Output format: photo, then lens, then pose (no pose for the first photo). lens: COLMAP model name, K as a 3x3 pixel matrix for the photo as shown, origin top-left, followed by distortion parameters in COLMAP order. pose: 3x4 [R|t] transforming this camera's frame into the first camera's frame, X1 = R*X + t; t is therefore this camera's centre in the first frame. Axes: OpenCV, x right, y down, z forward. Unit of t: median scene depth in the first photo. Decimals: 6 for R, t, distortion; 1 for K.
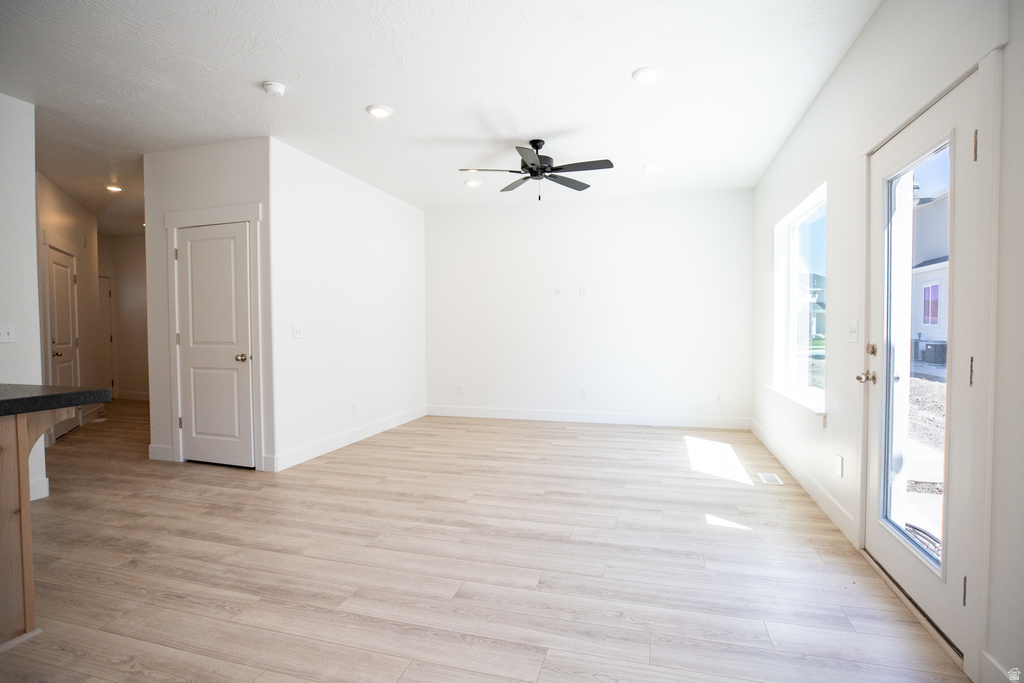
lens RADIAL K [[499.4, 0, 507.6], [0, 499.4, 343.4], [0, 0, 1]] dist [0.018027, 0.000929]
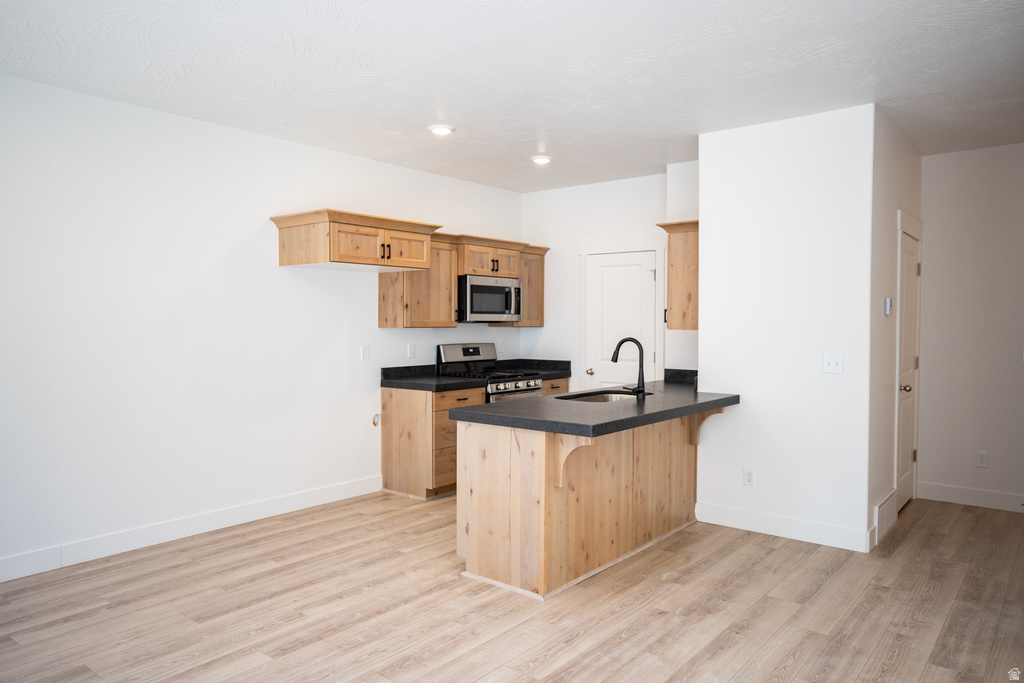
lens RADIAL K [[709.0, 0, 509.3], [0, 709.0, 333.4], [0, 0, 1]] dist [-0.006290, 0.002364]
pose [[-0.379498, 0.021836, -0.924935, 0.539873], [-0.029954, 0.998907, 0.035872, -0.121670], [0.924708, 0.041319, -0.378429, 1.109030]]
